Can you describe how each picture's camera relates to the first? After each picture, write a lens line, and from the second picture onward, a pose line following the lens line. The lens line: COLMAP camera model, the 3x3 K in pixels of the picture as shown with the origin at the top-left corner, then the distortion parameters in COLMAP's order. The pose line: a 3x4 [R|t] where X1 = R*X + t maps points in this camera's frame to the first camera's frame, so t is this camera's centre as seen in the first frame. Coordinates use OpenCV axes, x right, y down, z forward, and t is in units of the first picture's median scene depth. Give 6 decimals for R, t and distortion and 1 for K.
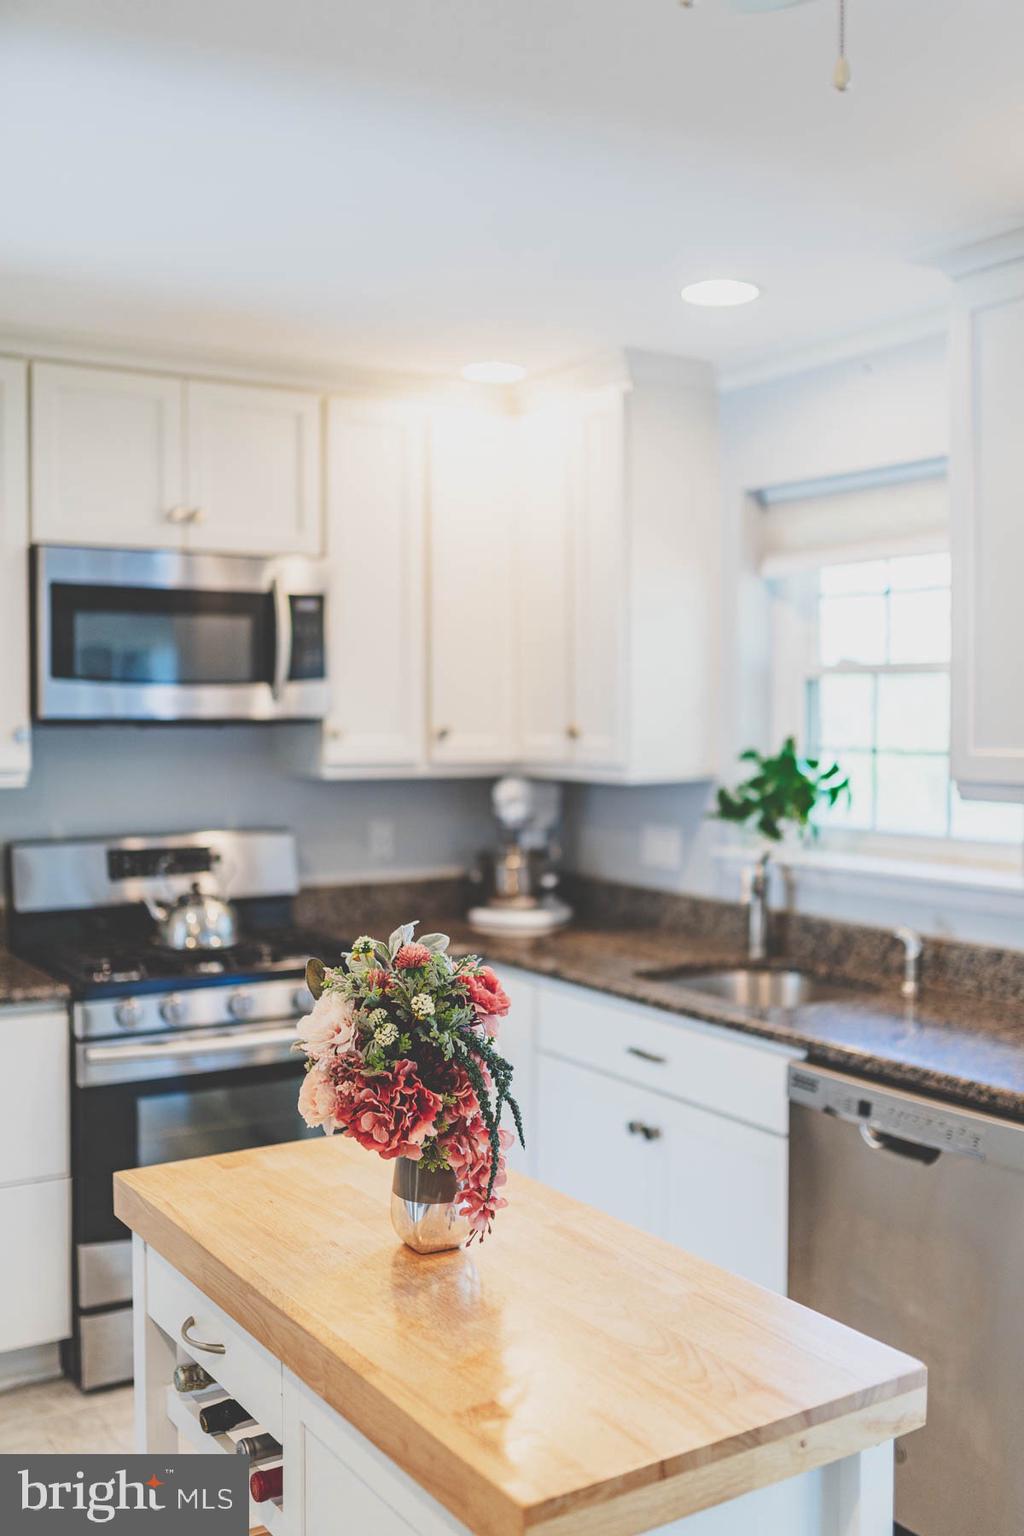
lens RADIAL K [[1508.5, 0, 520.1], [0, 1508.5, 760.6], [0, 0, 1]] dist [-0.018736, -0.005060]
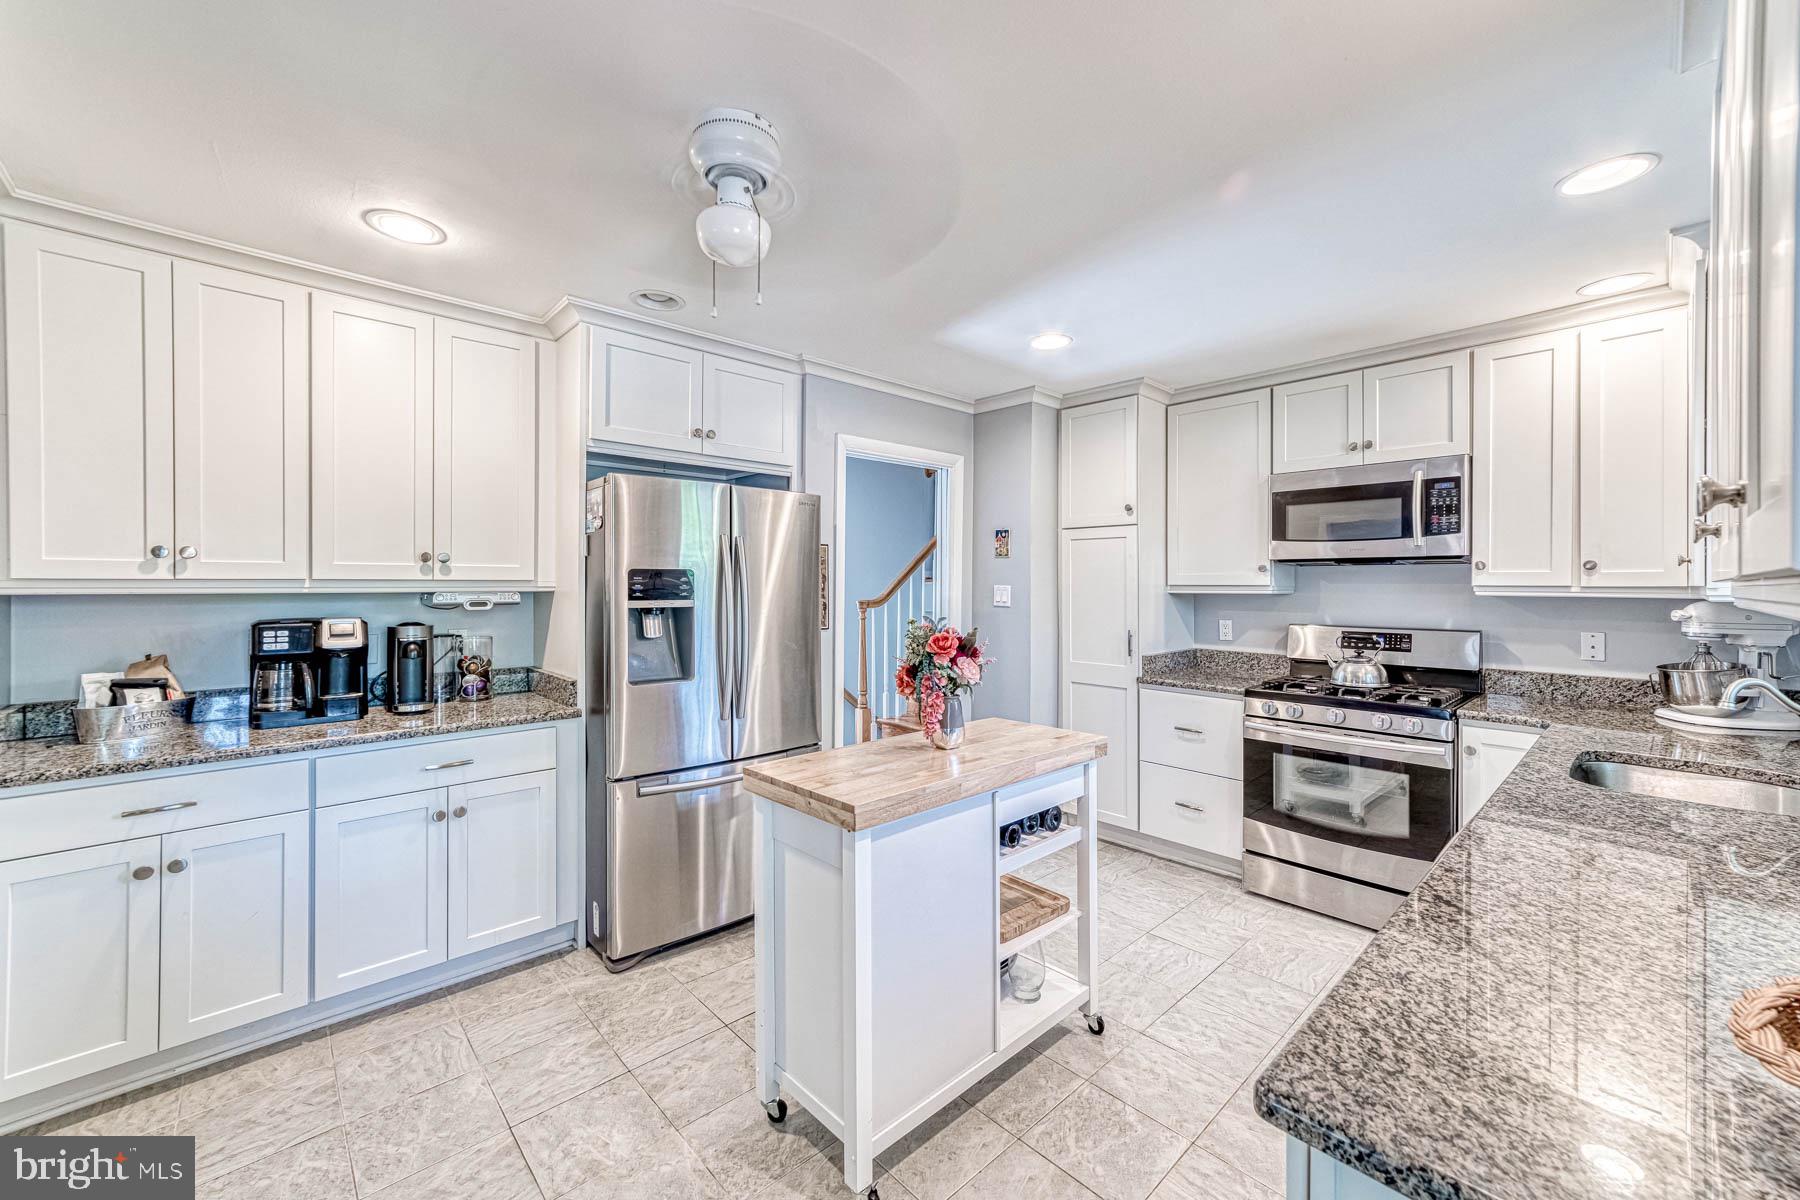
lens RADIAL K [[713.0, 0, 916.1], [0, 713.0, 578.0], [0, 0, 1]] dist [-0.009621, 0.008006]
pose [[0.199592, -0.009019, -0.979837, 0.528674], [-0.036594, 0.999191, -0.016652, 0.030231], [0.979195, 0.039180, 0.199101, 0.340681]]
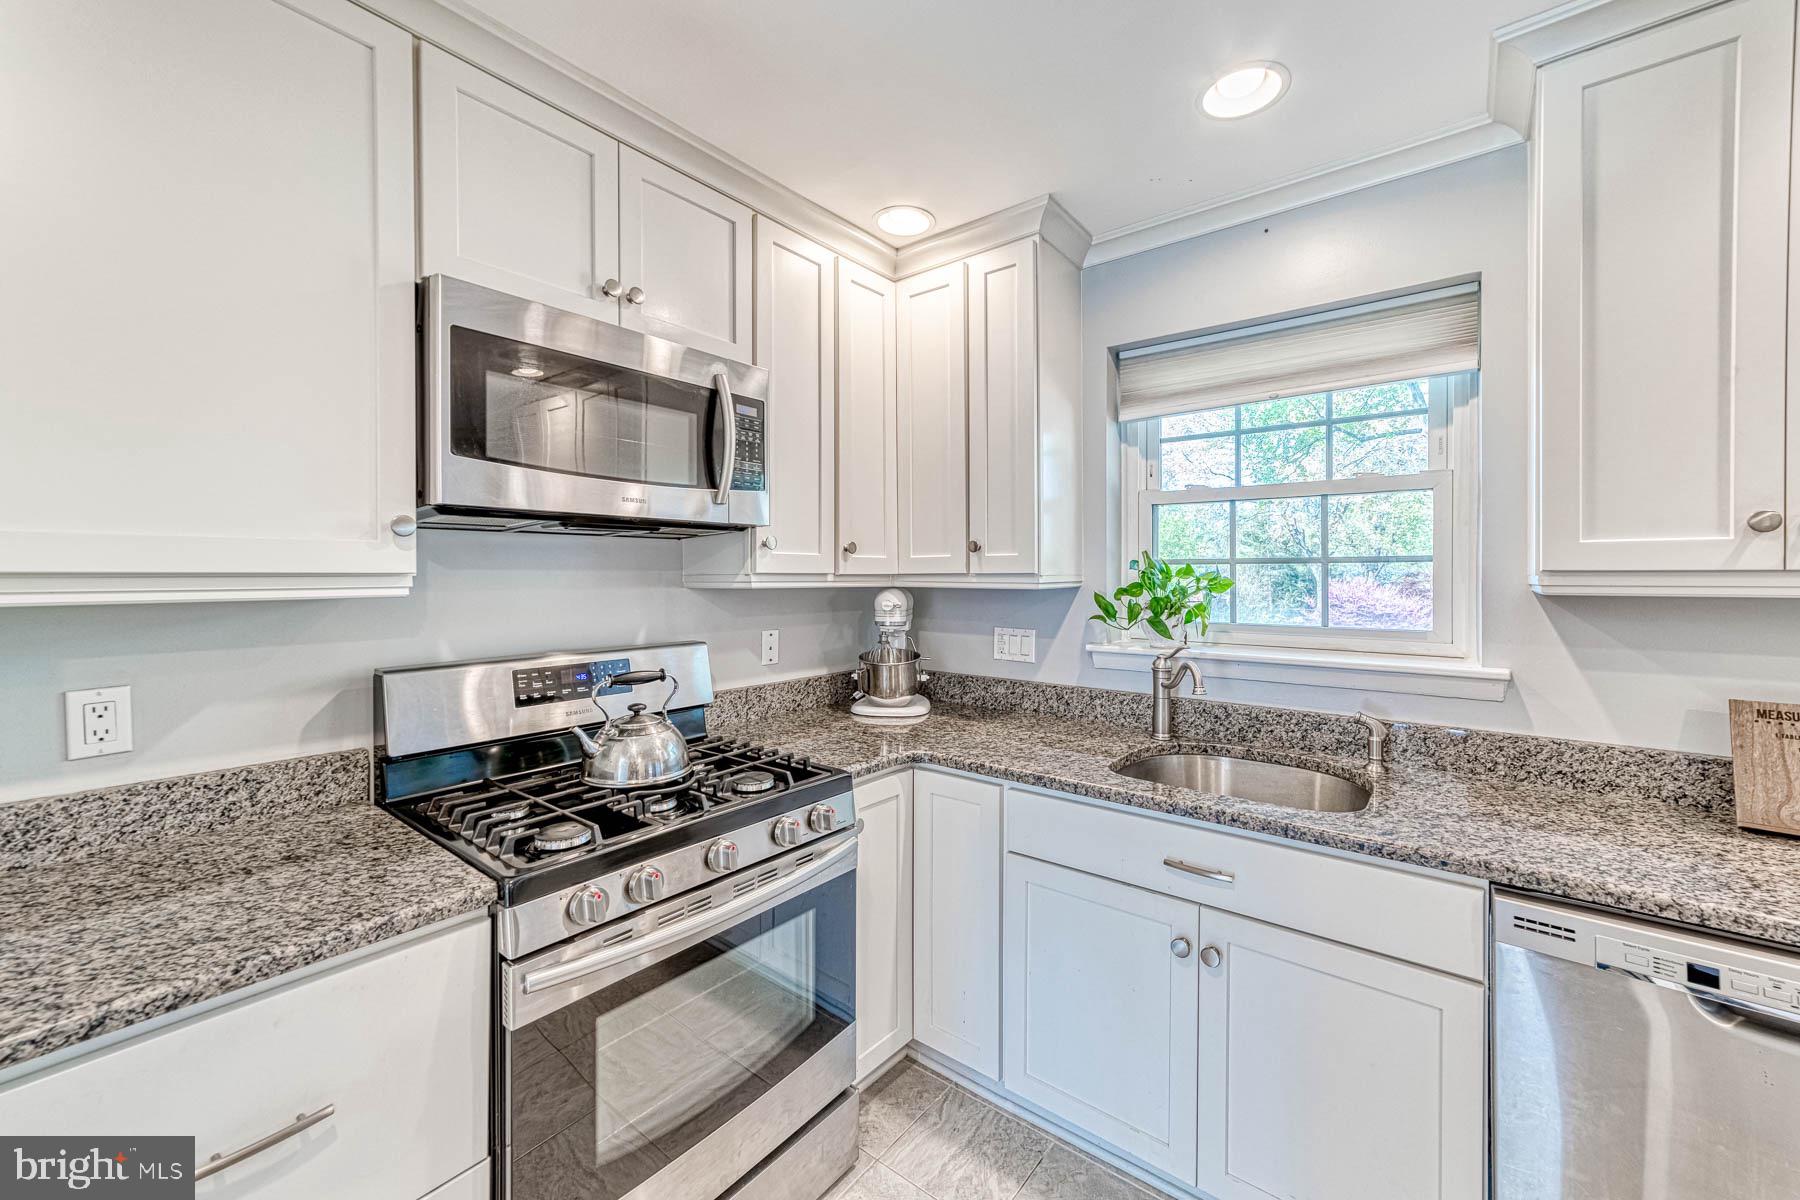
lens RADIAL K [[707.3, 0, 911.1], [0, 707.3, 574.4], [0, 0, 1]] dist [-0.008744, 0.007734]
pose [[0.941355, -0.000645, 0.337418, -0.215257], [0.012541, 0.999374, -0.033078, 0.021697], [-0.337186, 0.035370, 0.940773, 0.591100]]
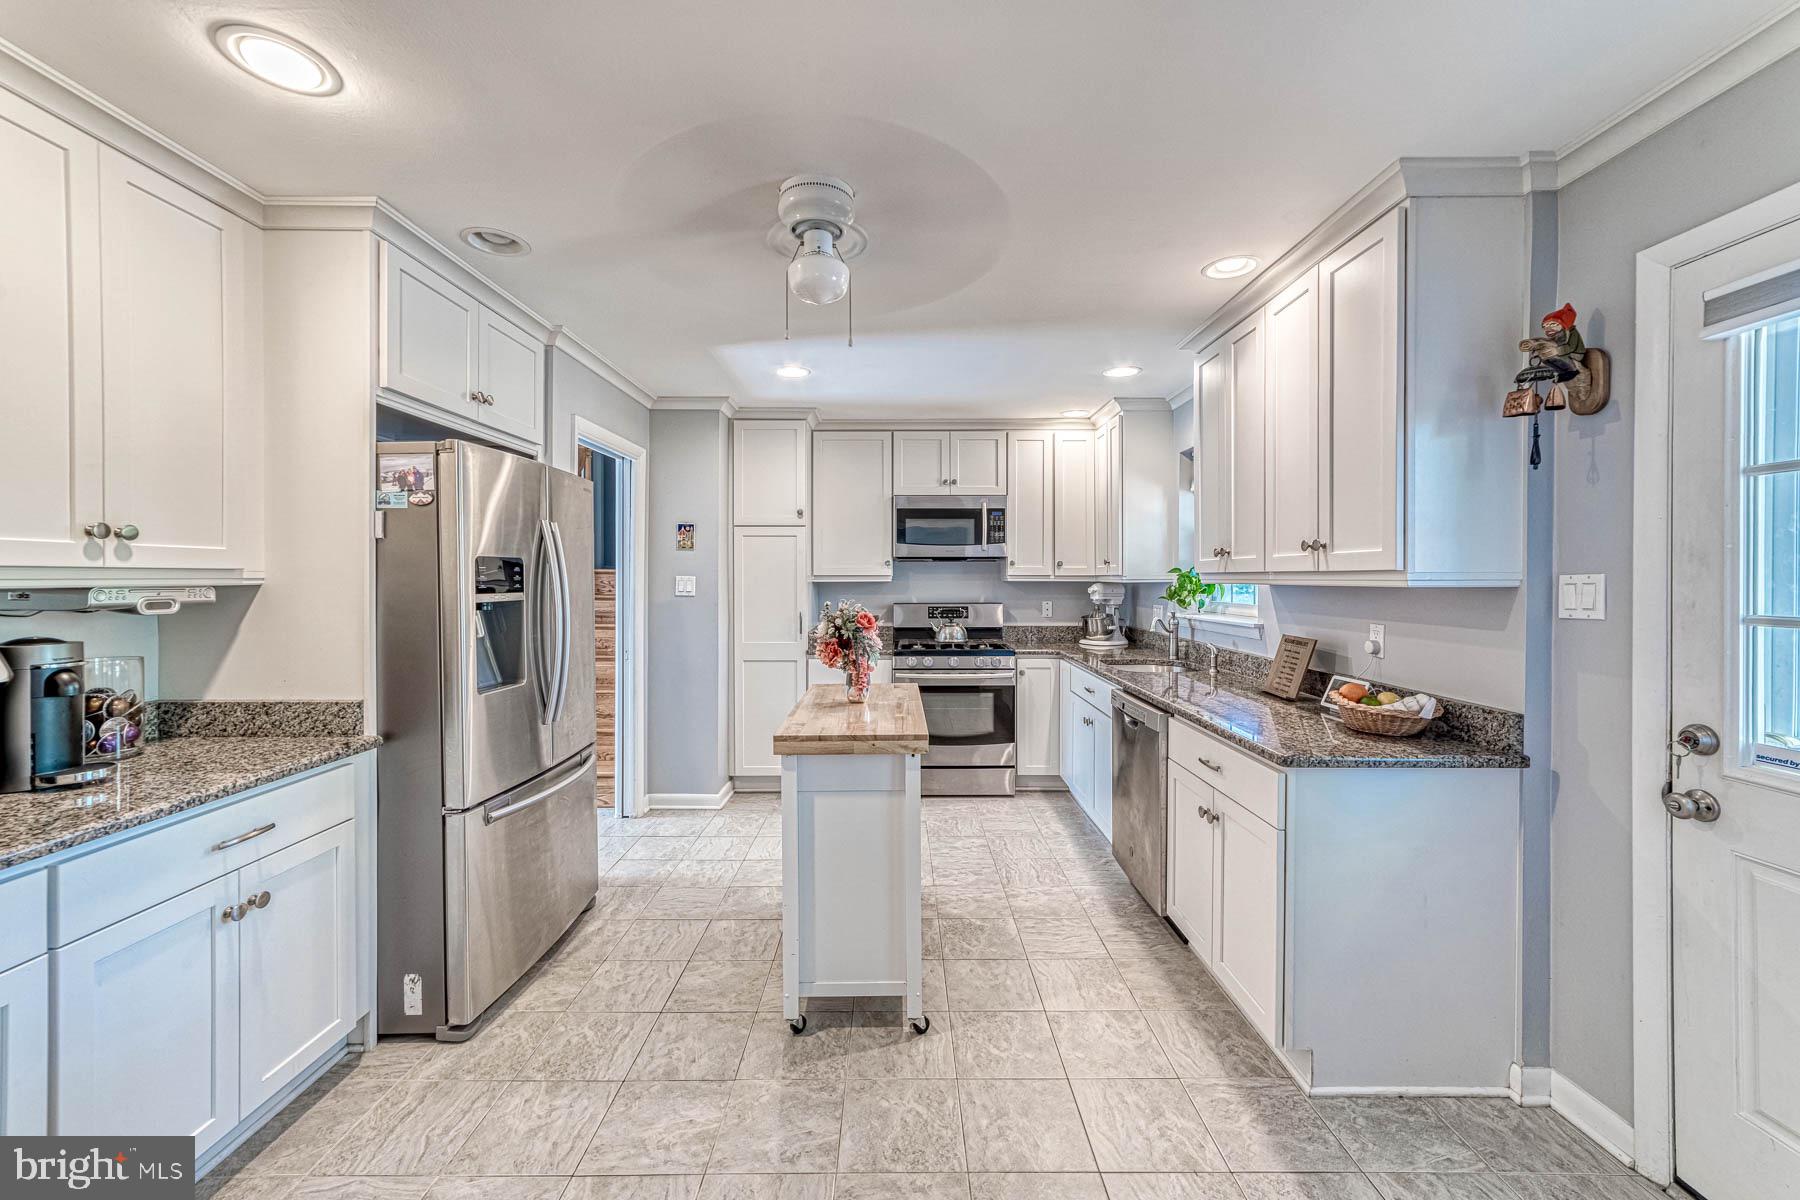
lens RADIAL K [[707.3, 0, 911.1], [0, 707.3, 574.4], [0, 0, 1]] dist [-0.008744, 0.007734]
pose [[0.854023, -0.003467, -0.520224, 0.396307], [-0.016488, 0.999295, -0.033727, 0.048834], [0.519975, 0.037381, 0.853363, -0.110742]]
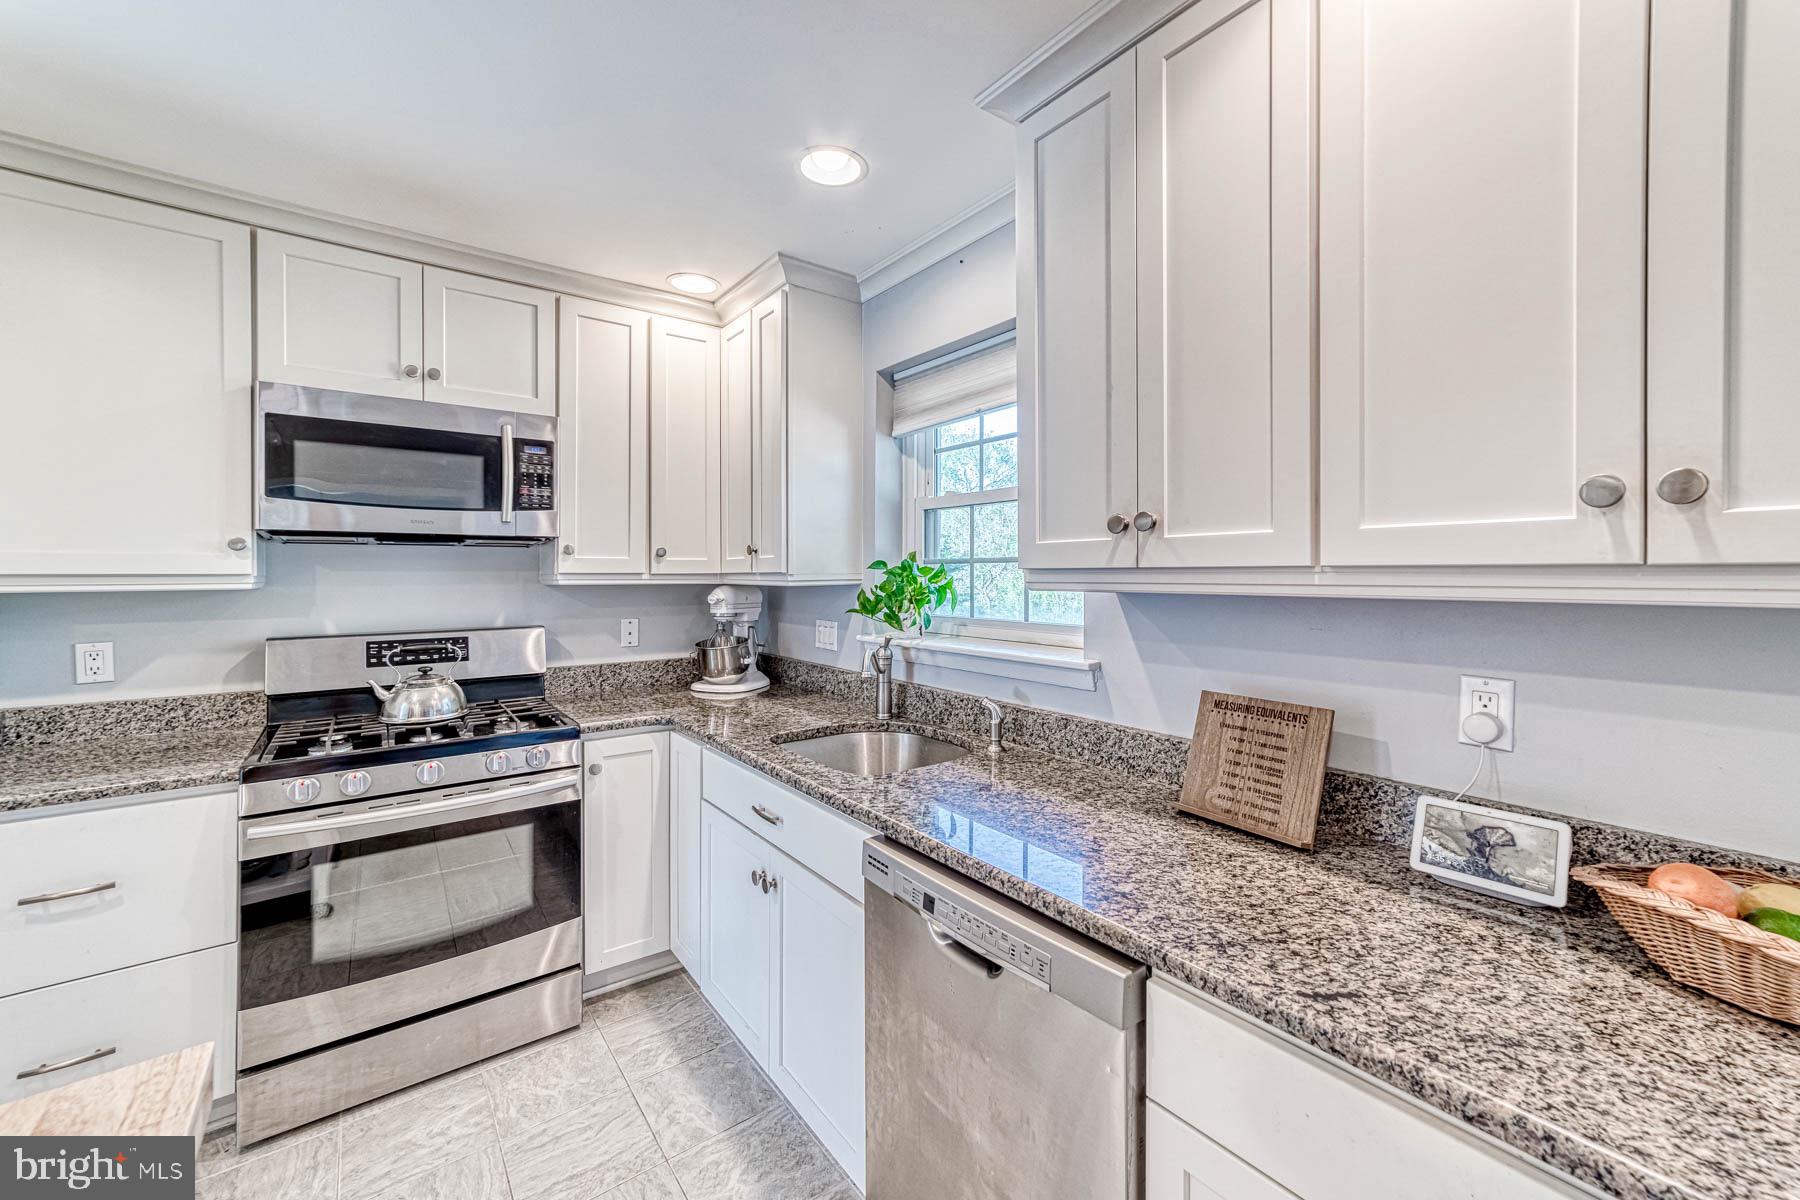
lens RADIAL K [[710.8, 0, 908.0], [0, 710.8, 571.2], [0, 0, 1]] dist [-0.009829, 0.008978]
pose [[0.995869, -0.003391, 0.090740, 0.131852], [0.006786, 0.999287, -0.037133, 0.027916], [-0.090549, 0.037595, 0.995182, 0.410371]]
